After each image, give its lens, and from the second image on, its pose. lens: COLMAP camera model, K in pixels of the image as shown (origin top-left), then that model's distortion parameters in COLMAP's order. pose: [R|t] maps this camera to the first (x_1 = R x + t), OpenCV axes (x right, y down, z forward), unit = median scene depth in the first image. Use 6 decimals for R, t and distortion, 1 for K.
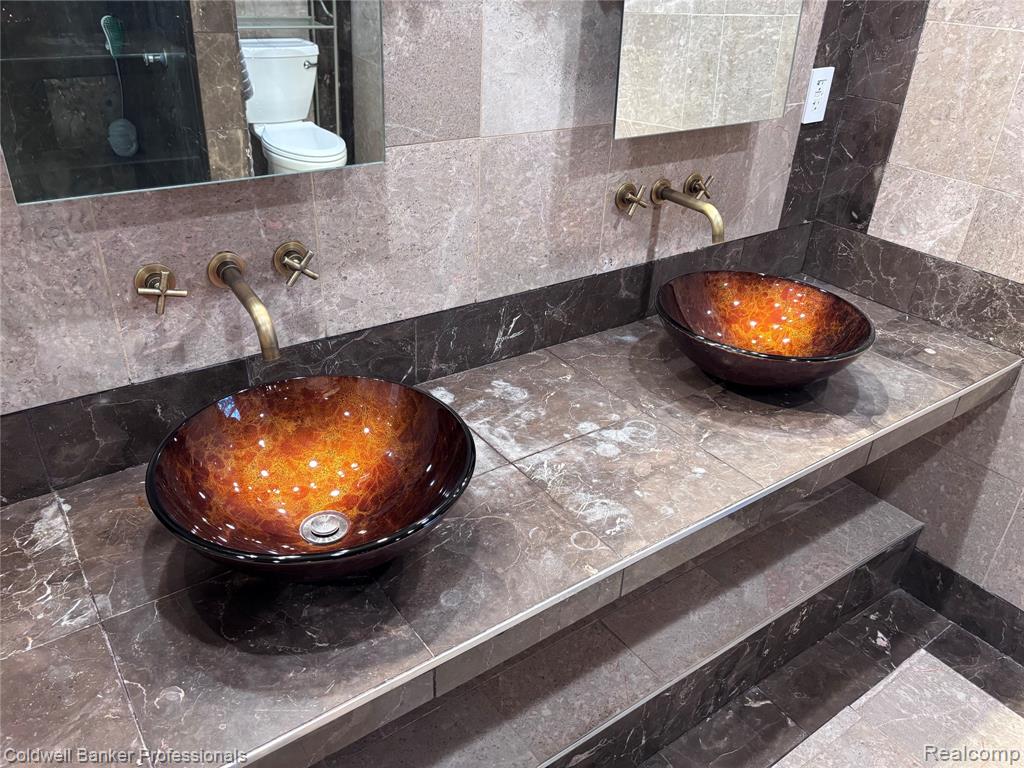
lens RADIAL K [[777.5, 0, 512.0], [0, 777.5, 384.0], [0, 0, 1]] dist [0.042094, -0.061261]
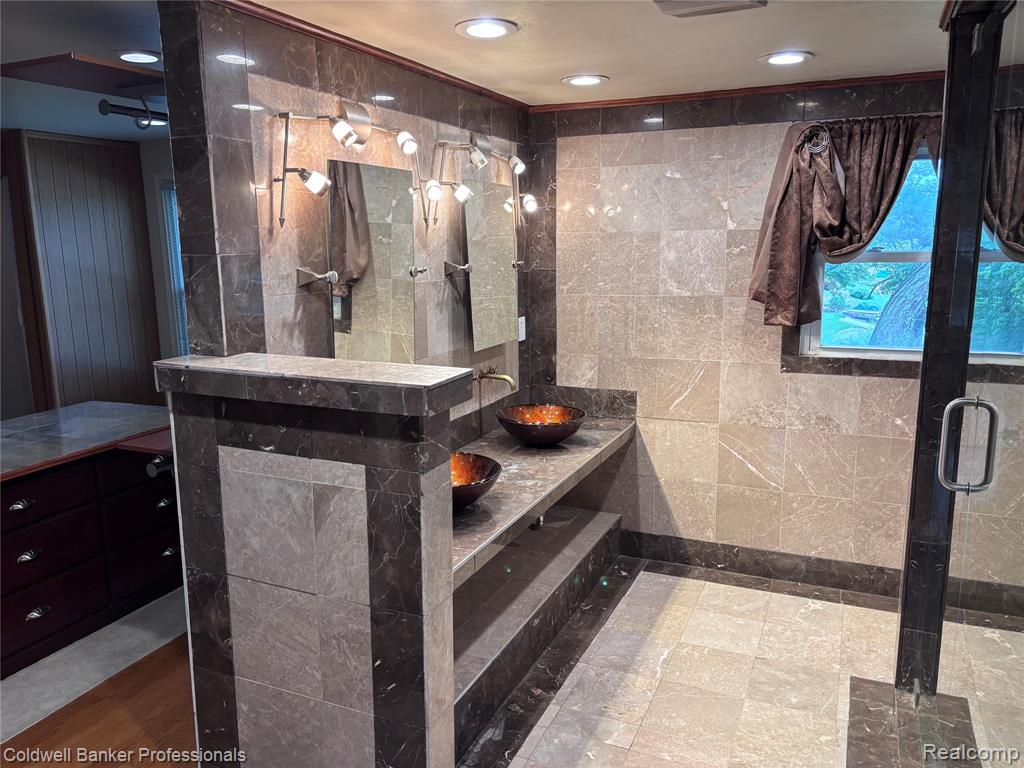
lens RADIAL K [[777.5, 0, 512.0], [0, 777.5, 384.0], [0, 0, 1]] dist [0.042094, -0.061261]
pose [[0.862661, -0.146748, 0.484026, -0.729058], [0.292876, 0.925152, -0.241491, 0.302223], [-0.412359, 0.350084, 0.841071, -0.793376]]
